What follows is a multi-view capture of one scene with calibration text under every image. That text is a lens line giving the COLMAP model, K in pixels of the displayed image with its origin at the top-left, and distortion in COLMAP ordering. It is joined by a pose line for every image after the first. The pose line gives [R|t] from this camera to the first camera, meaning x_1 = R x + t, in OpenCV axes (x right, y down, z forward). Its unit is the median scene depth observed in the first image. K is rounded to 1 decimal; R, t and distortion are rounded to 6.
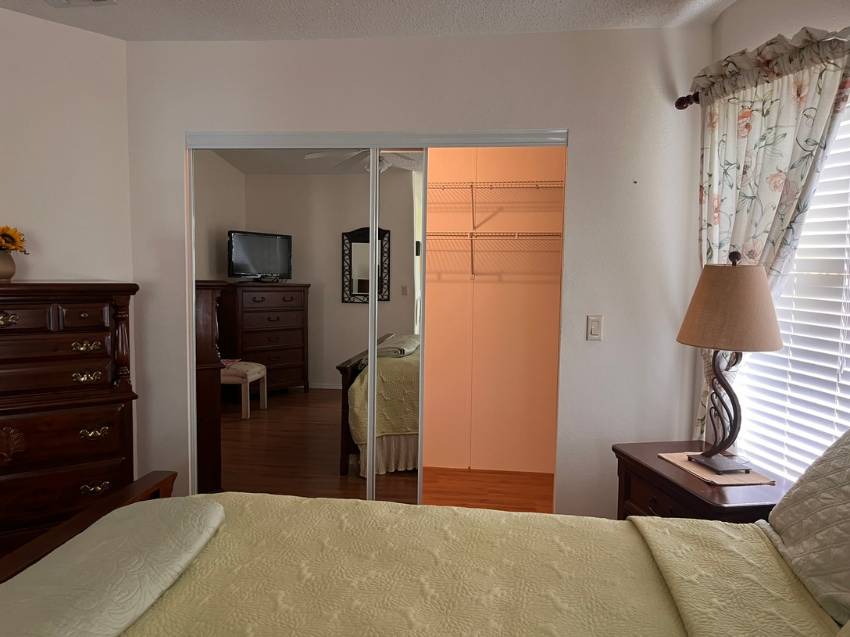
lens RADIAL K [[642.0, 0, 429.1], [0, 642.0, 322.0], [0, 0, 1]] dist [0.091011, -0.129721]
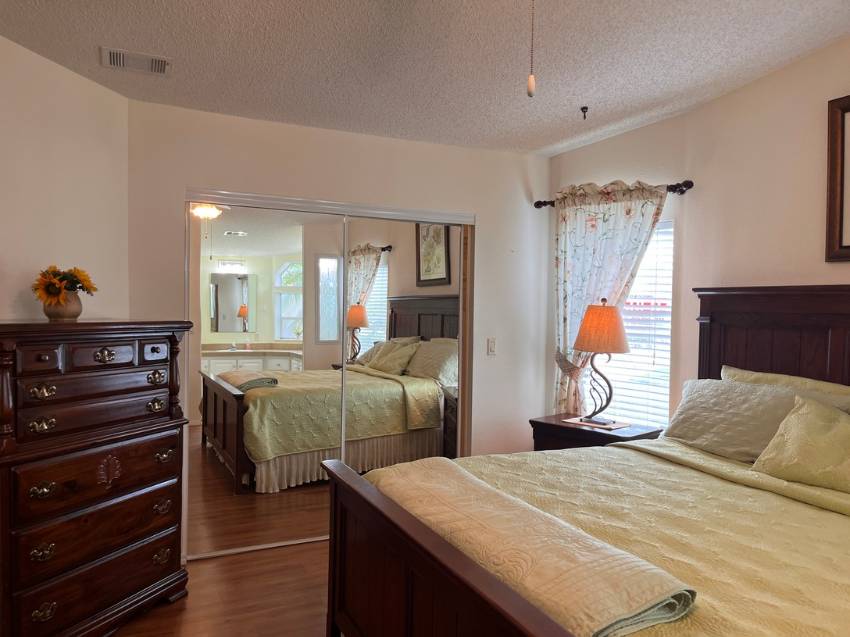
lens RADIAL K [[652.1, 0, 436.2], [0, 652.1, 319.8], [0, 0, 1]] dist [0.058053, -0.075238]
pose [[0.840985, -0.009615, 0.540973, -0.797857], [0.045790, 0.997520, -0.053454, 0.021799], [-0.539118, 0.069725, 0.839339, -0.216890]]
